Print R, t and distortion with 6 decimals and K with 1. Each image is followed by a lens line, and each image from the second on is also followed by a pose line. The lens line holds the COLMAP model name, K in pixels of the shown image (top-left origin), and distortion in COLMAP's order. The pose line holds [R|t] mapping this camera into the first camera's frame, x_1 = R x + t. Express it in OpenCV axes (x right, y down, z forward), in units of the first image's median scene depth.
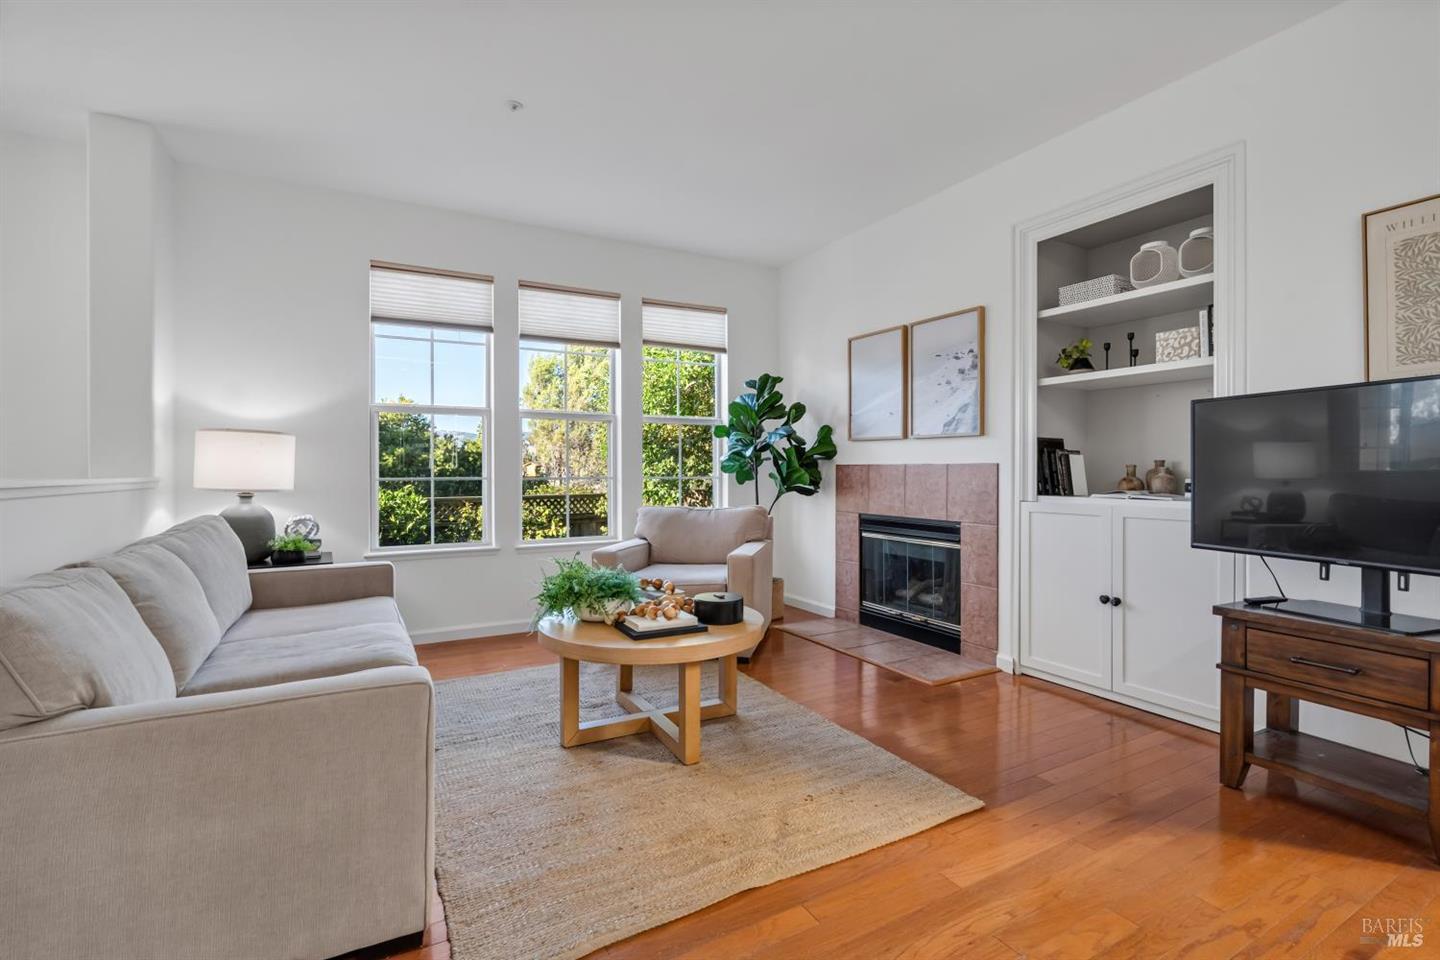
lens RADIAL K [[657.5, 0, 736.2], [0, 657.5, 470.0], [0, 0, 1]] dist [0.001583, 0.000096]
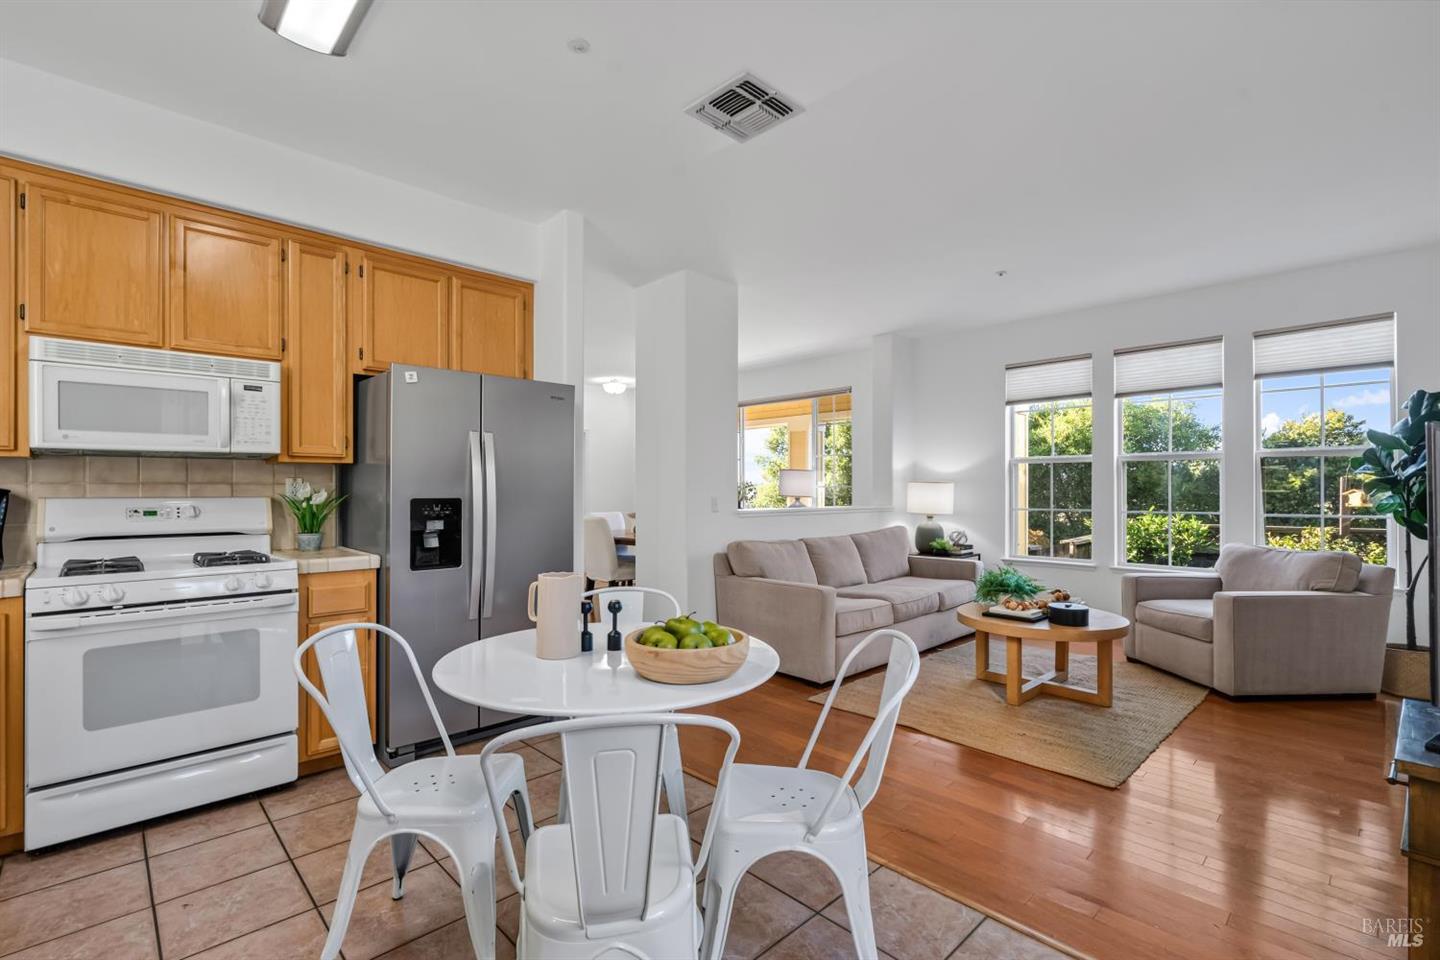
lens RADIAL K [[658.0, 0, 720.6], [0, 658.0, 488.1], [0, 0, 1]] dist [-0.002034, -0.000180]
pose [[0.249460, -0.001826, -0.968383, 0.743525], [0.000435, 0.999998, -0.001774, -0.031755], [0.968385, 0.000021, 0.249460, -0.020805]]
